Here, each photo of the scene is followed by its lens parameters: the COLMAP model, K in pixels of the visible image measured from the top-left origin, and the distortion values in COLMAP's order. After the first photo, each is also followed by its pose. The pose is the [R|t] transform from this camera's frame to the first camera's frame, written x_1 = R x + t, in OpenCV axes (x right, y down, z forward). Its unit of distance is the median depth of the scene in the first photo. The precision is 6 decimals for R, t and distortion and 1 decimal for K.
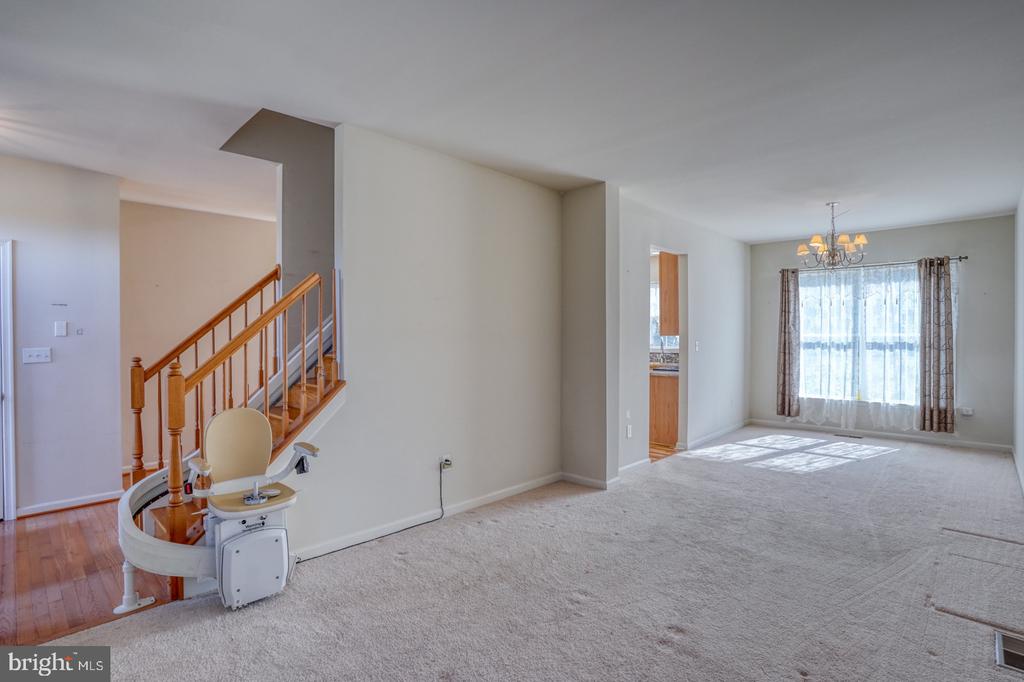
lens RADIAL K [[513.2, 0, 514.4], [0, 513.2, 333.4], [0, 0, 1]] dist [-0.070320, 0.036346]
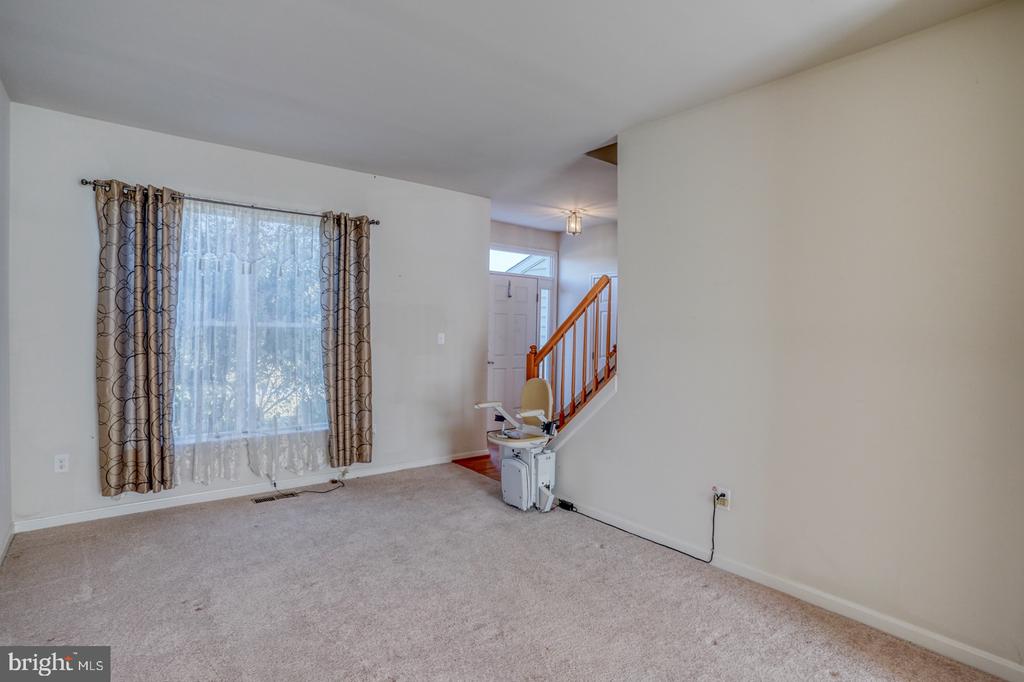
lens RADIAL K [[519.4, 0, 511.0], [0, 519.4, 331.0], [0, 0, 1]] dist [-0.075134, 0.038278]
pose [[-0.110153, 0.013534, -0.993823, 0.721632], [-0.018479, 0.999707, 0.015662, -0.006108], [0.993743, 0.020090, -0.109870, 0.827912]]
